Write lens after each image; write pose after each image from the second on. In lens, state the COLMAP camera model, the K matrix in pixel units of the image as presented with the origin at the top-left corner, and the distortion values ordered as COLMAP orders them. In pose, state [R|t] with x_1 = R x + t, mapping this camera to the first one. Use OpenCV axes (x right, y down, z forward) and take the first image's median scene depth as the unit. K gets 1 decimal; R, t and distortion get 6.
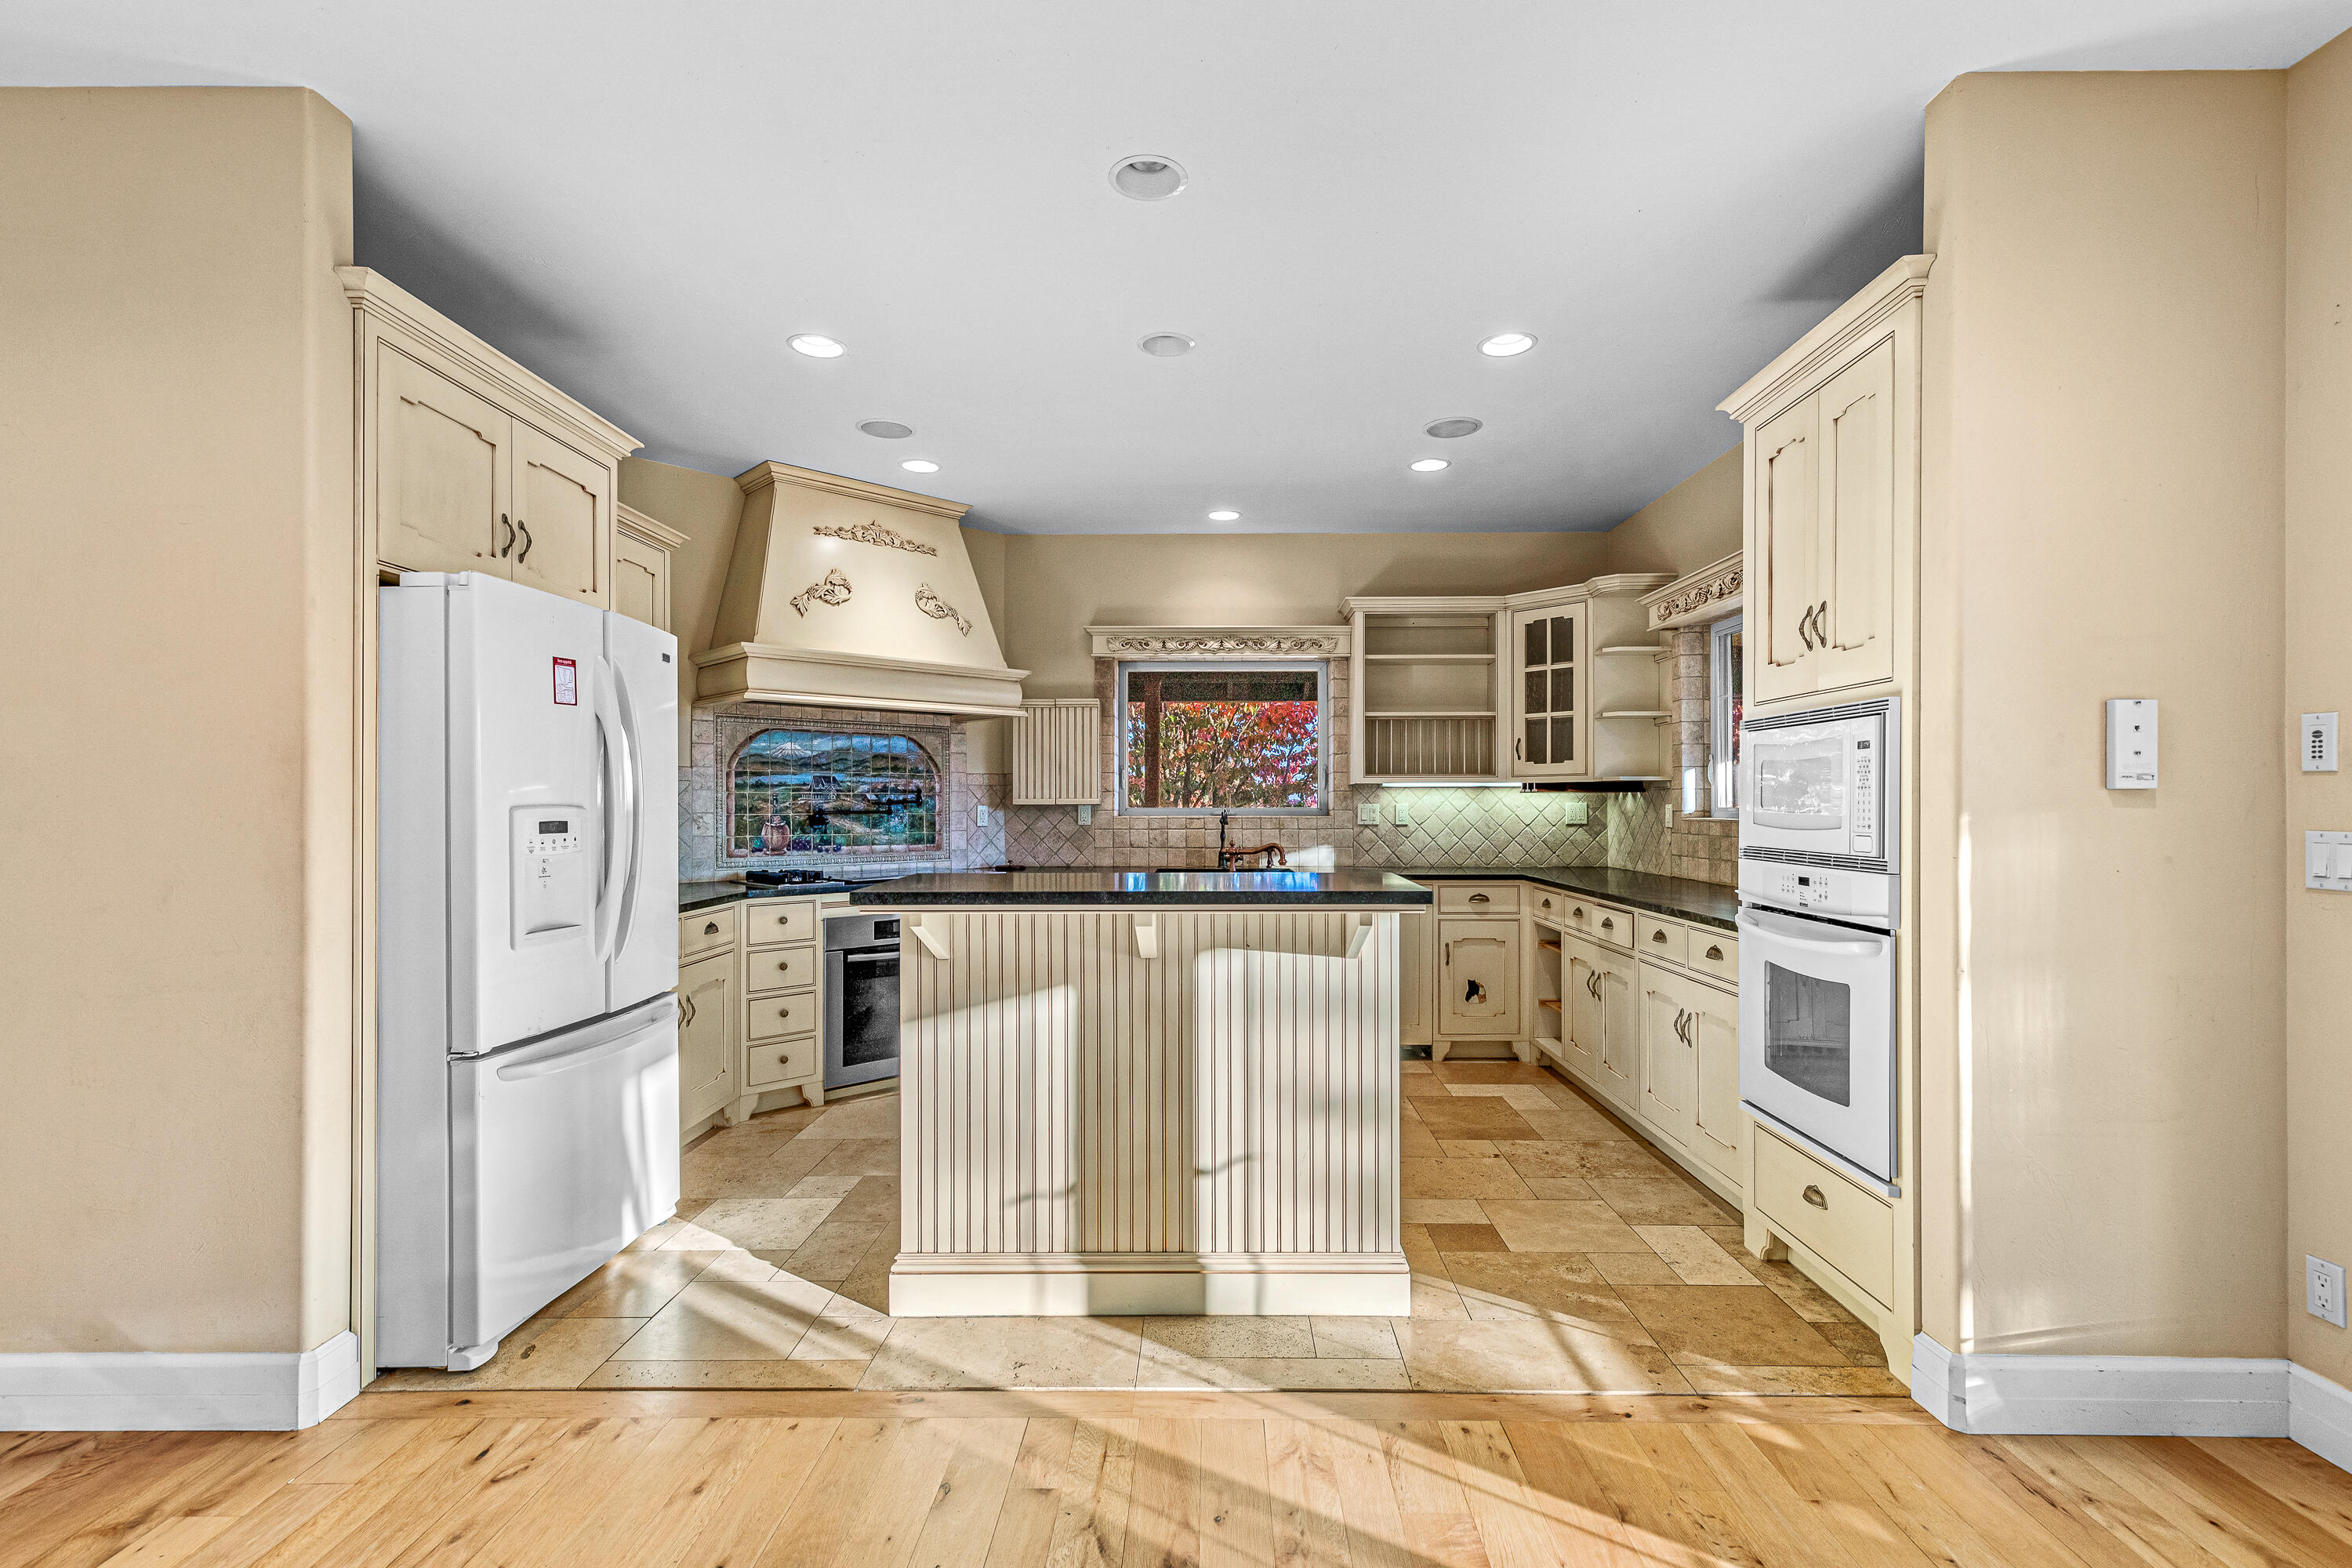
lens RADIAL K [[1066.7, 0, 1190.2], [0, 1066.7, 793.0], [0, 0, 1]] dist [0.008666, 0.000101]
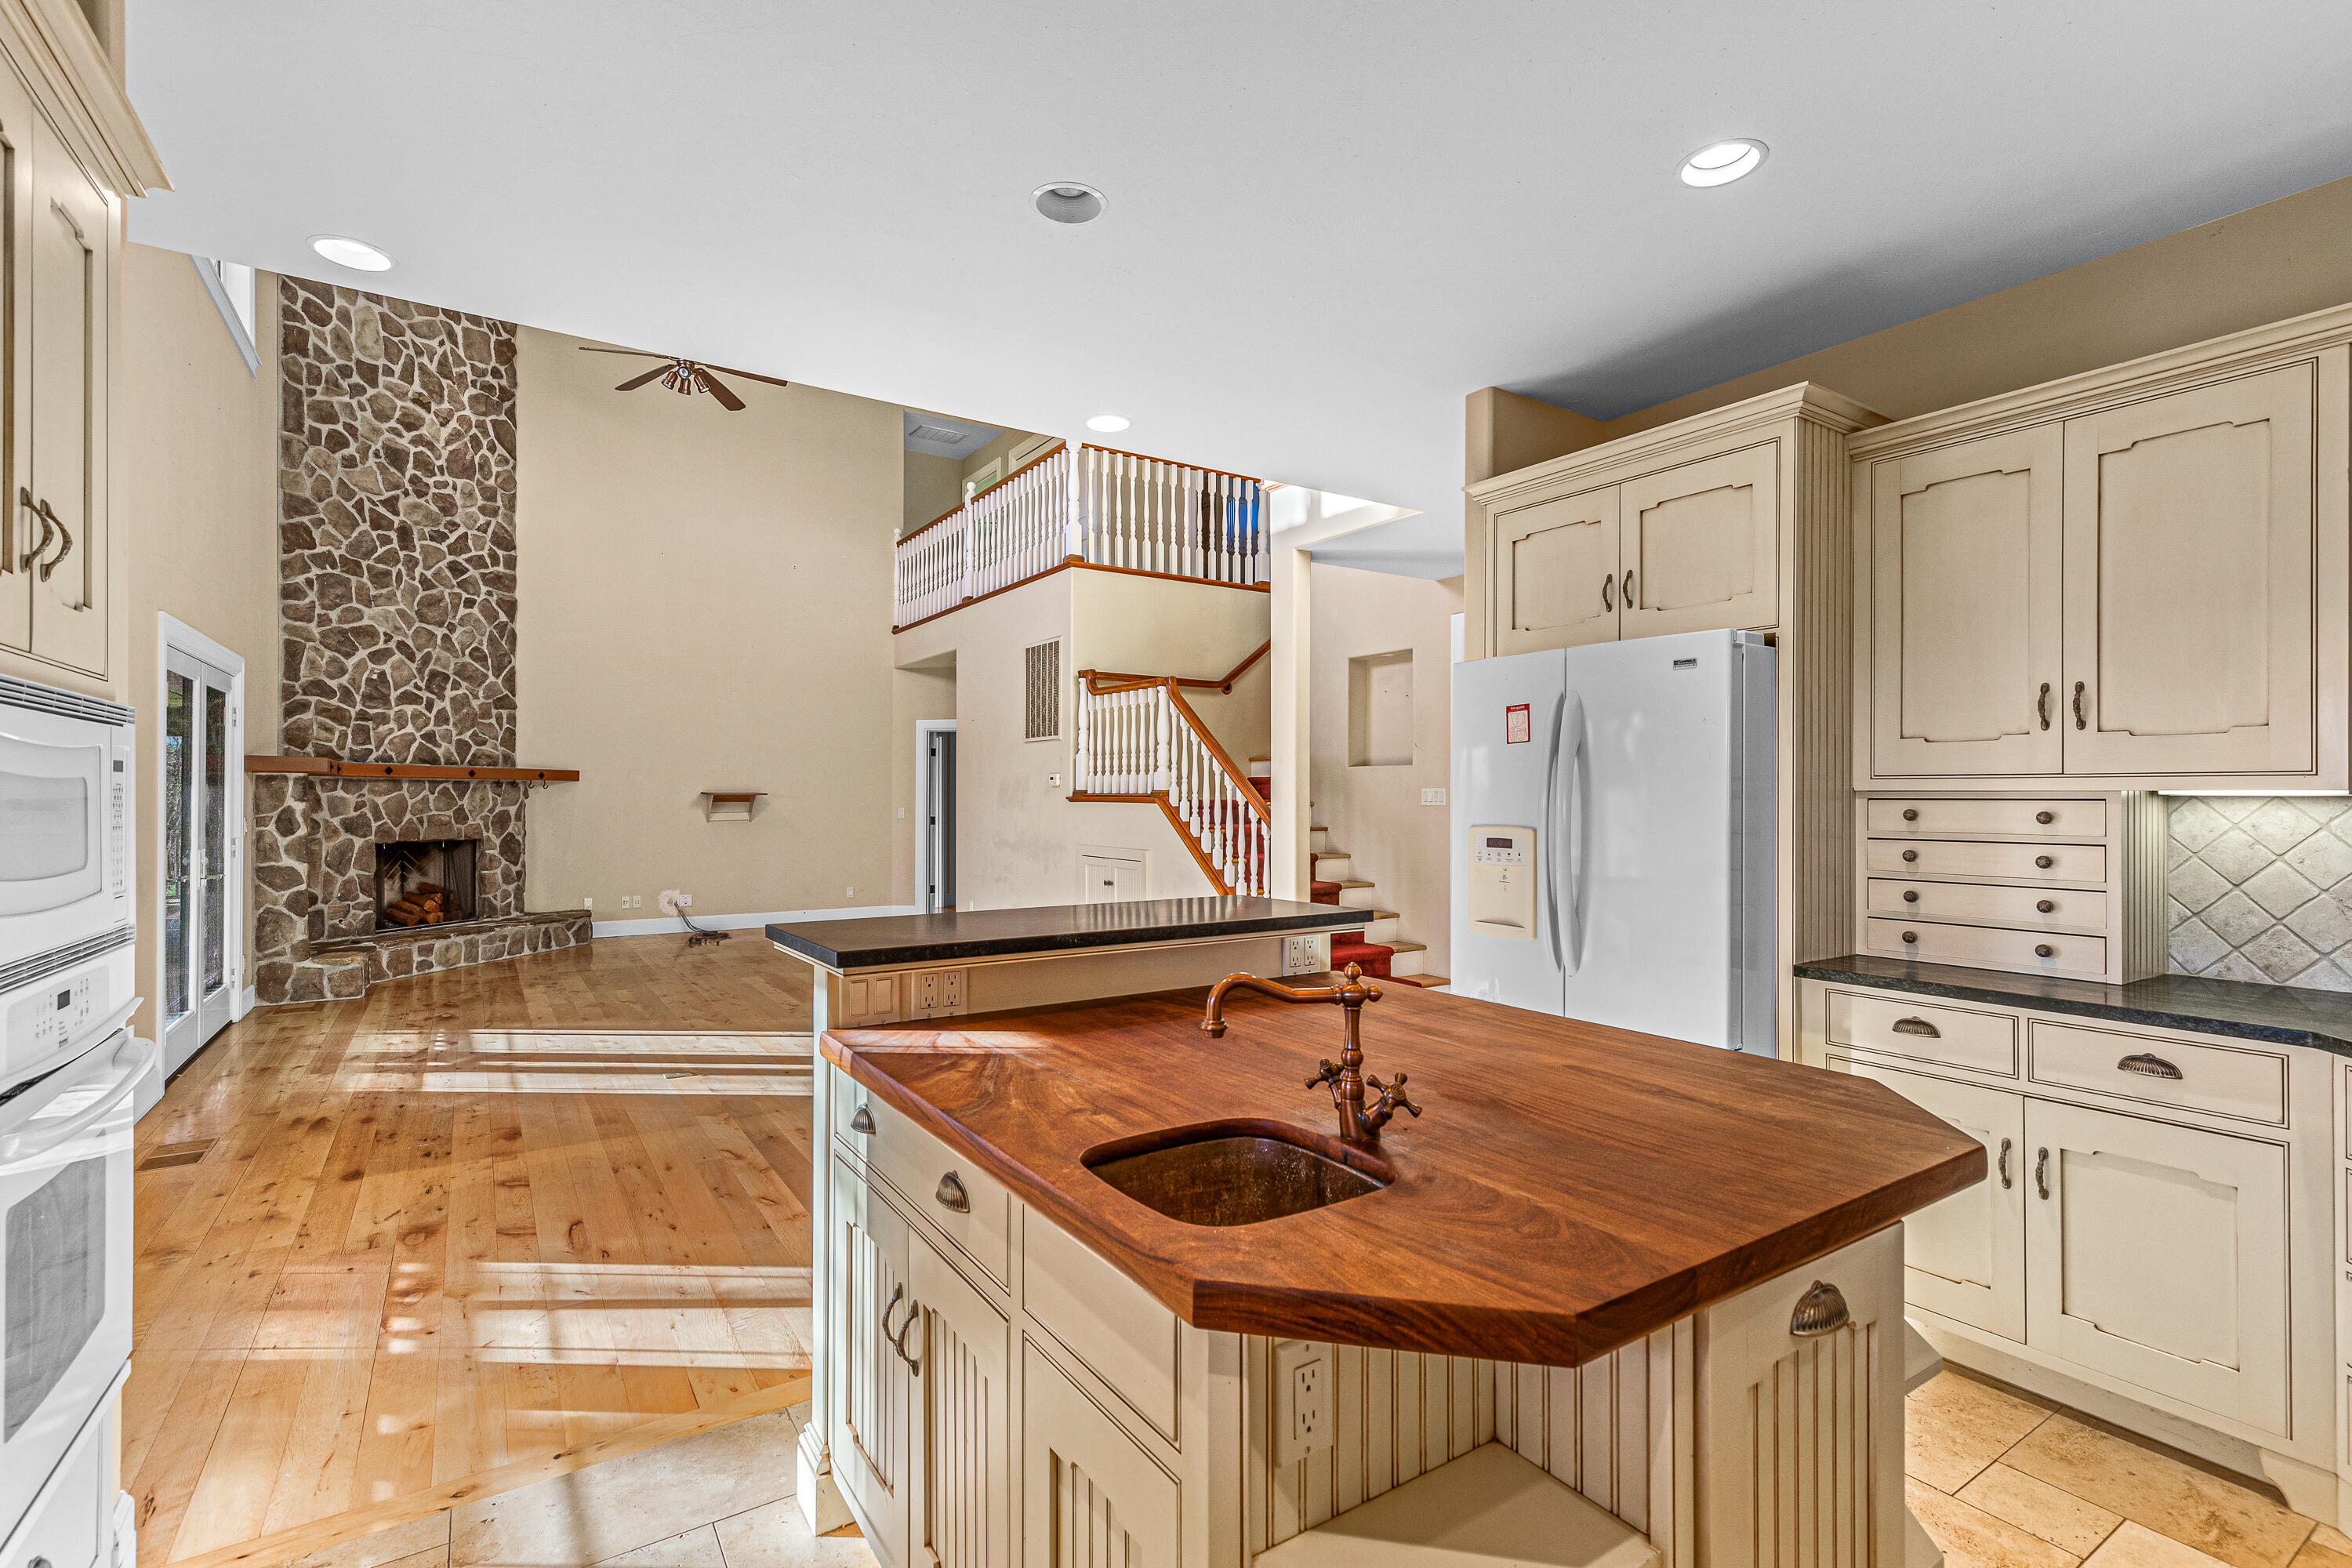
lens RADIAL K [[1066.7, 0, 1190.9], [0, 1066.7, 783.7], [0, 0, 1]] dist [0.008666, 0.000101]
pose [[-0.824557, -0.005678, -0.565751, 0.408013], [-0.004046, 0.999983, -0.004139, -0.030739], [0.565765, -0.001123, -0.824566, 1.812073]]
